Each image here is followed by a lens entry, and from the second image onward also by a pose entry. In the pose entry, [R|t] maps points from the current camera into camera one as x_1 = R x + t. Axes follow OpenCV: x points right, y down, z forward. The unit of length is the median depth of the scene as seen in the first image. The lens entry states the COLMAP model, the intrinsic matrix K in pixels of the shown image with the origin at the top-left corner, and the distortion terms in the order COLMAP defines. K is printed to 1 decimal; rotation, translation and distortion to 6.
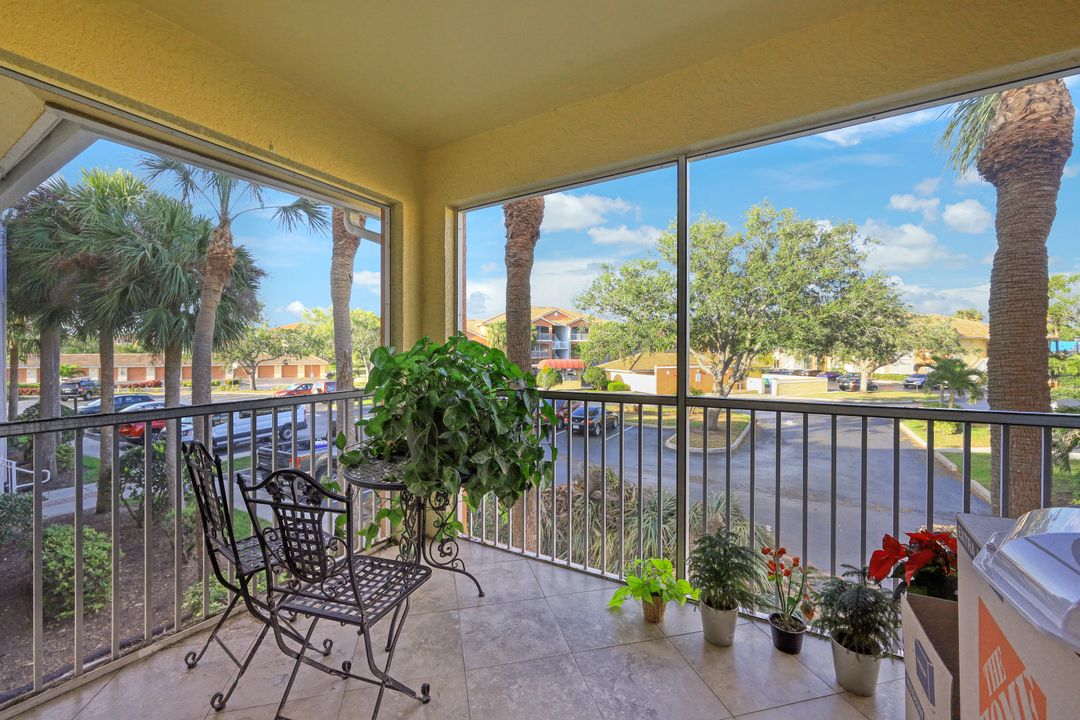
lens RADIAL K [[448.7, 0, 532.7], [0, 448.7, 356.7], [0, 0, 1]] dist [0.000279, 0.004211]
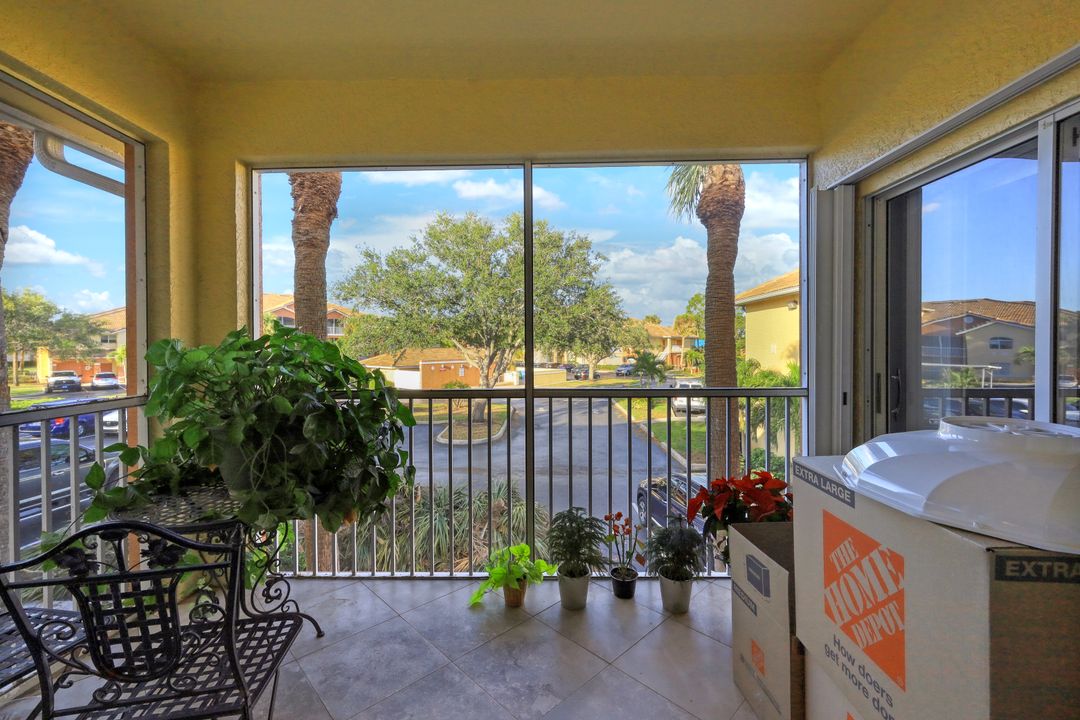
lens RADIAL K [[458.3, 0, 535.4], [0, 458.3, 356.6], [0, 0, 1]] dist [0.001950, 0.000254]
pose [[0.863495, -0.009953, 0.504260, -0.148213], [0.004967, 0.999925, 0.011231, 0.000520], [-0.504333, -0.007193, 0.863479, 0.043699]]
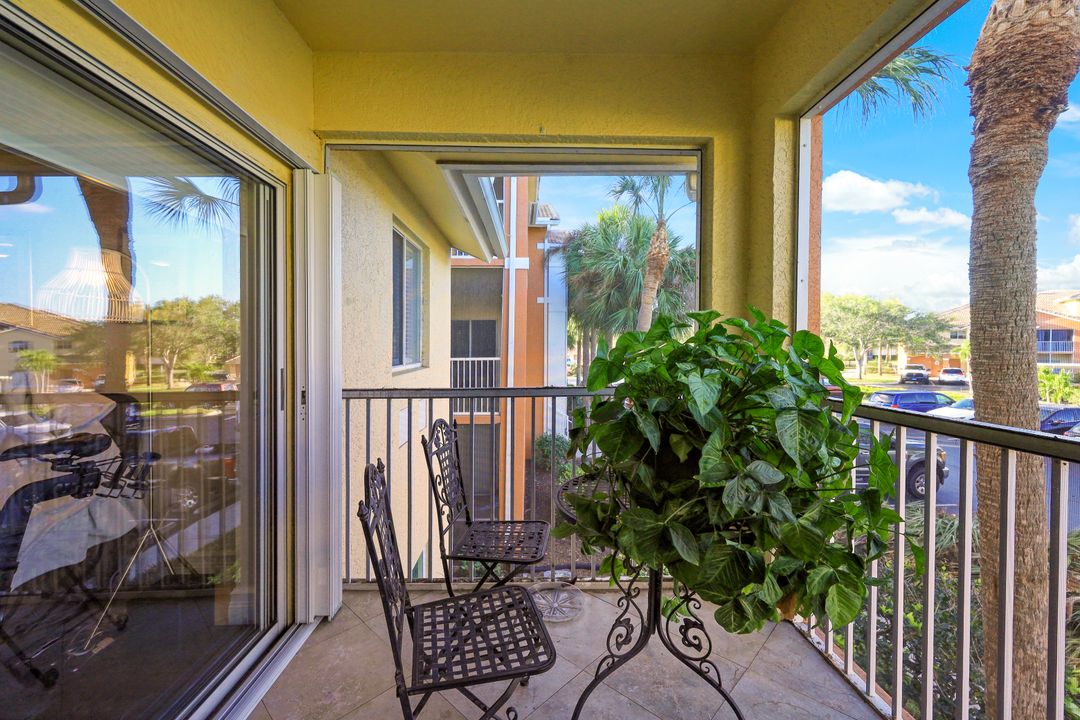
lens RADIAL K [[451.2, 0, 539.8], [0, 451.2, 353.8], [0, 0, 1]] dist [0.001024, 0.000188]
pose [[0.543810, 0.012376, -0.839117, 0.176305], [-0.003296, 0.999915, 0.012612, 0.004709], [0.839202, -0.004093, 0.543805, 0.339644]]
